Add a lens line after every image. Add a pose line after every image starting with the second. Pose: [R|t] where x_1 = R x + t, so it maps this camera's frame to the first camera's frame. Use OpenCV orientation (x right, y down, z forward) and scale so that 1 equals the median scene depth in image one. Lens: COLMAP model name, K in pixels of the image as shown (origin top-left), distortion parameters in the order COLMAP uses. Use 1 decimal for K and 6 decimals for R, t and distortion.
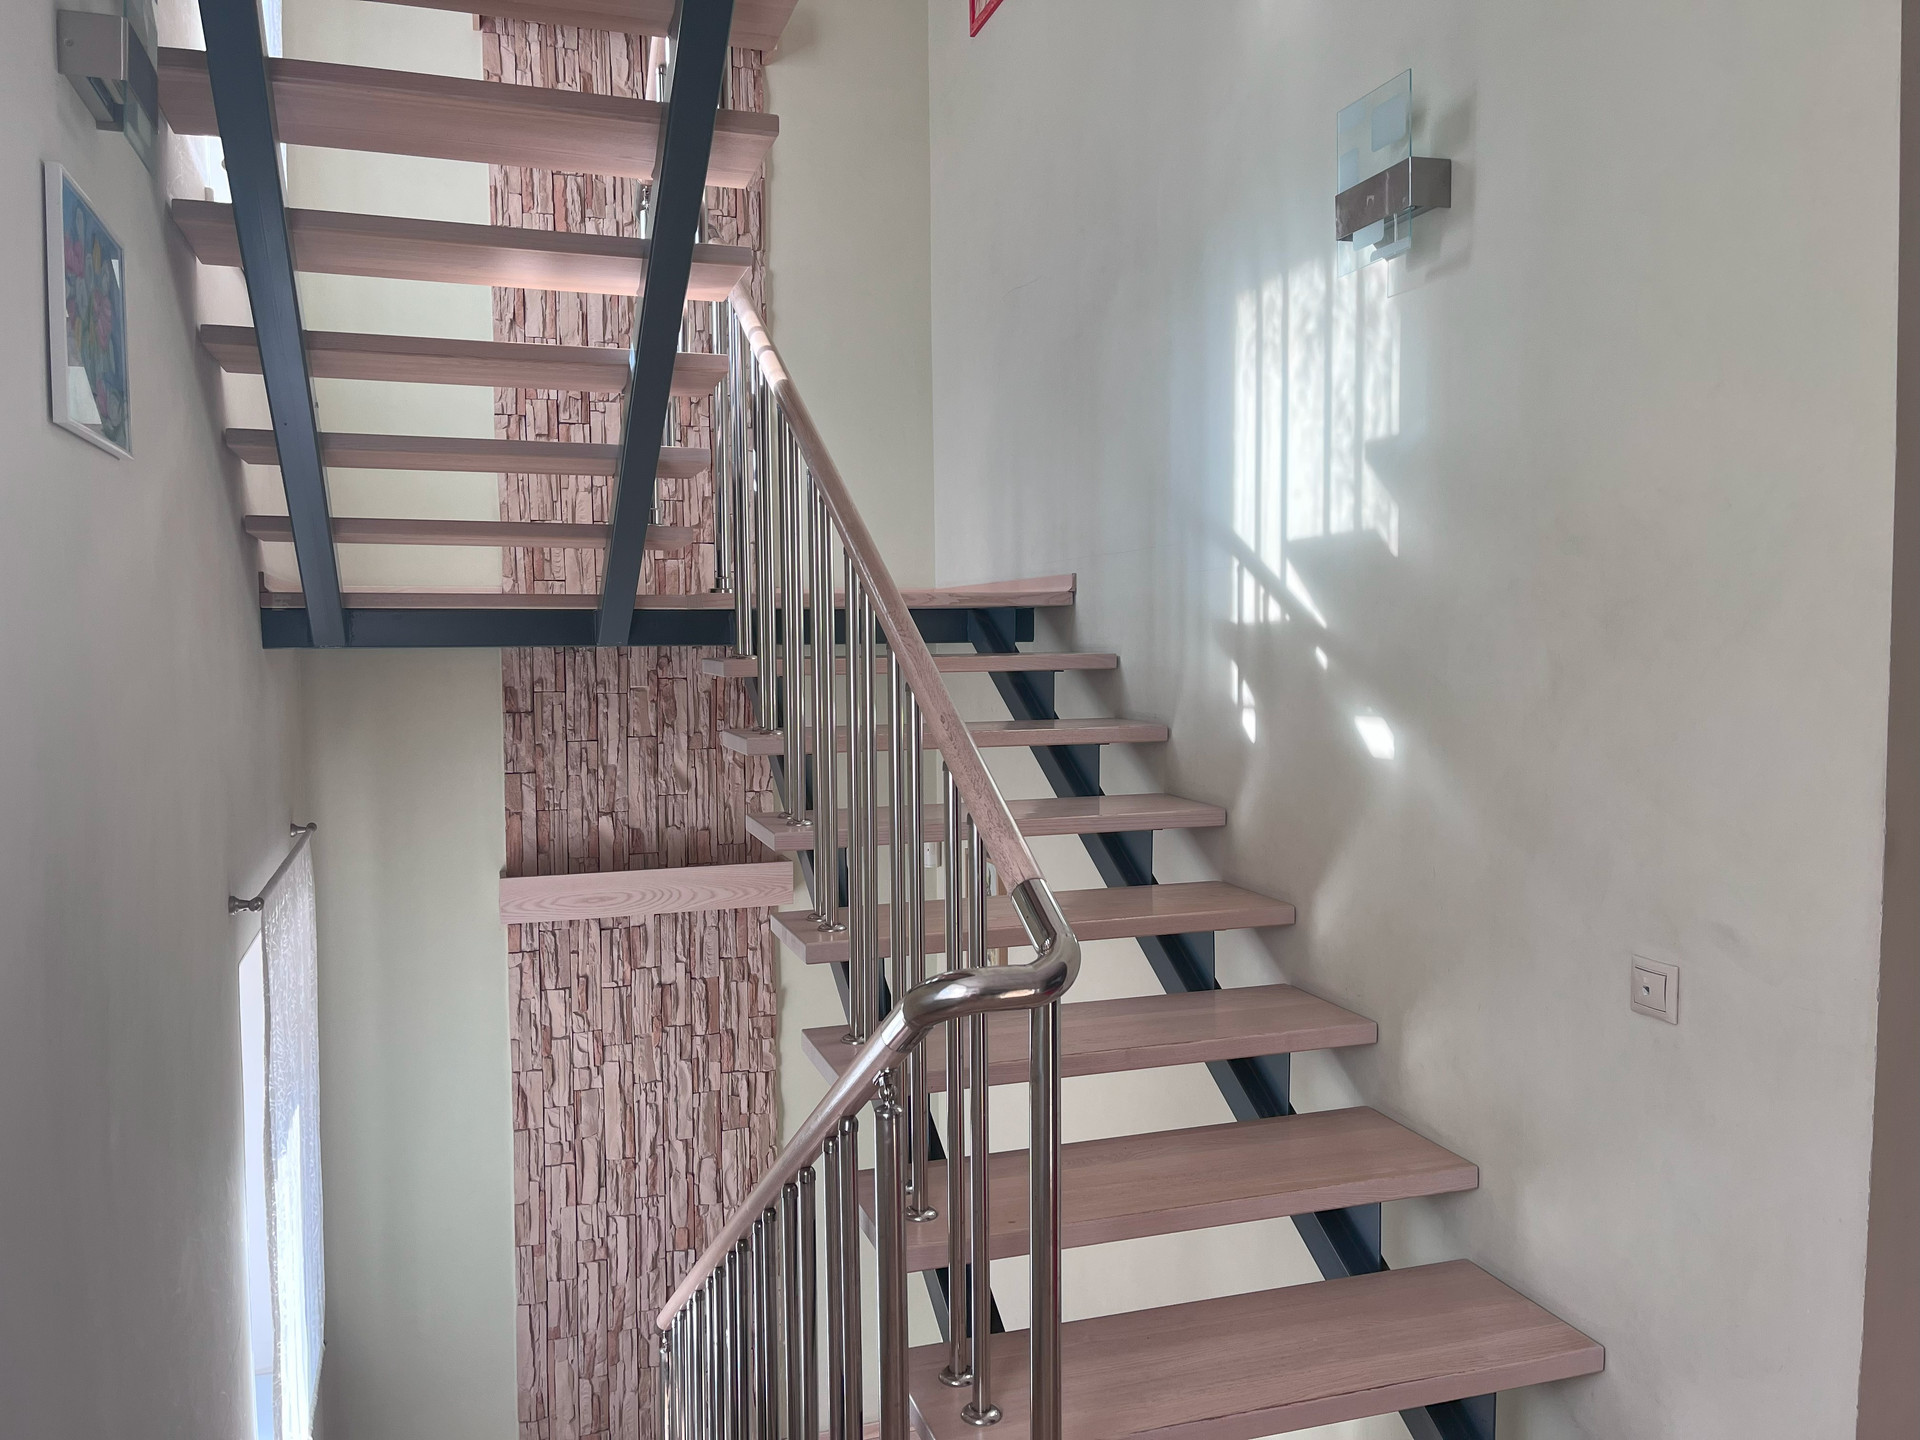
lens RADIAL K [[1503.7, 0, 960.0], [0, 1503.7, 720.0], [0, 0, 1]] dist [0.058899, -0.103287]
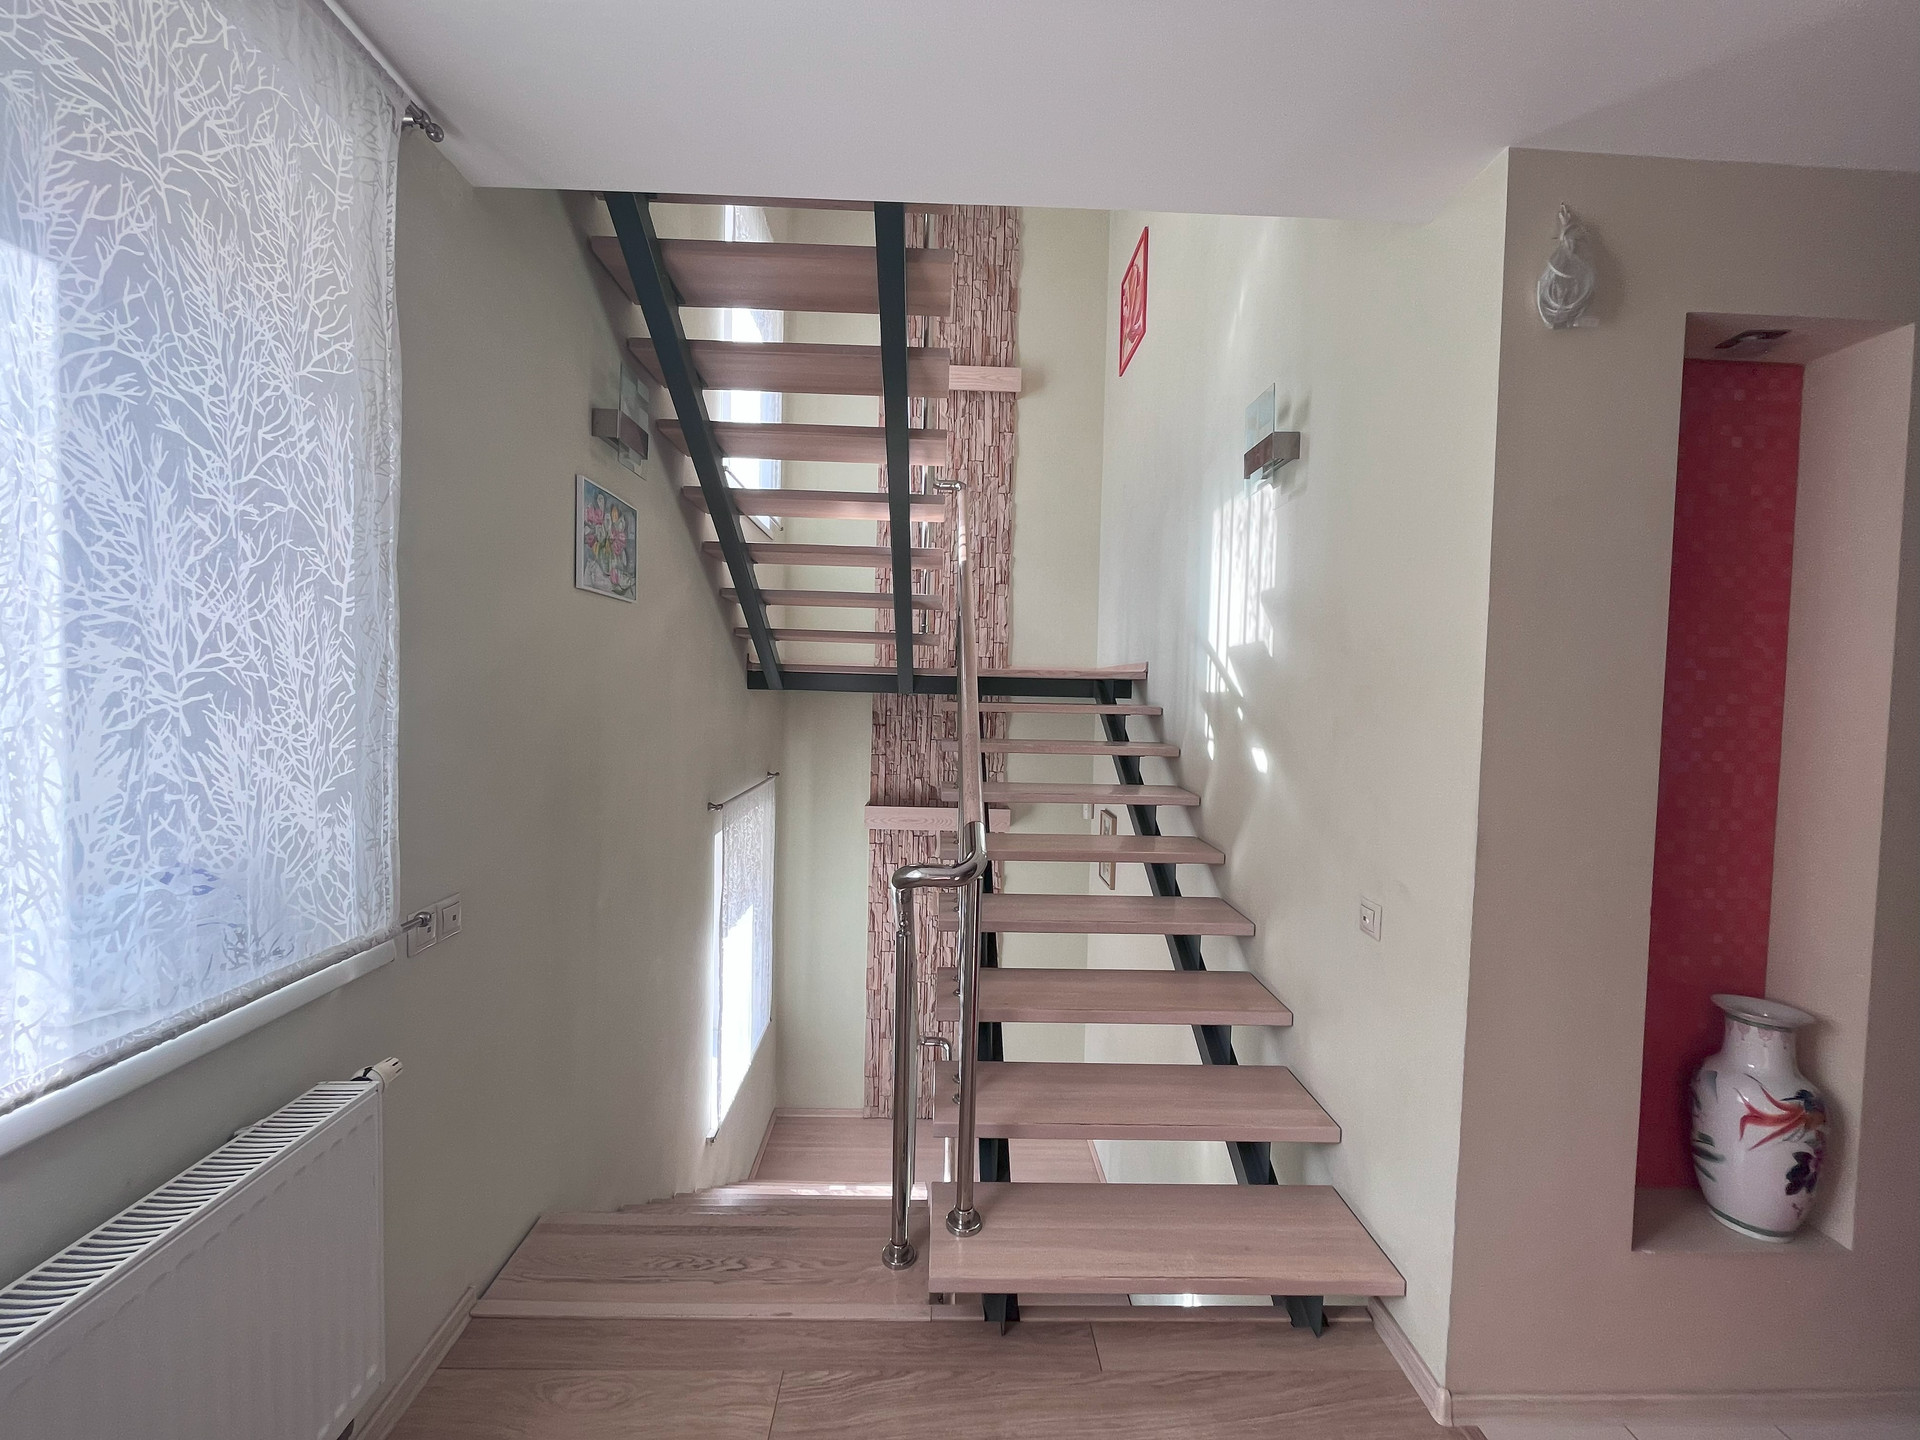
lens RADIAL K [[806.5, 0, 960.0], [0, 806.5, 720.0], [0, 0, 1]] dist [-0.001179, -0.000059]
pose [[0.953085, 0.043268, -0.299594, 0.185602], [-0.048900, 0.998739, -0.011323, -0.006158], [0.298726, 0.025442, 0.954000, 0.004410]]
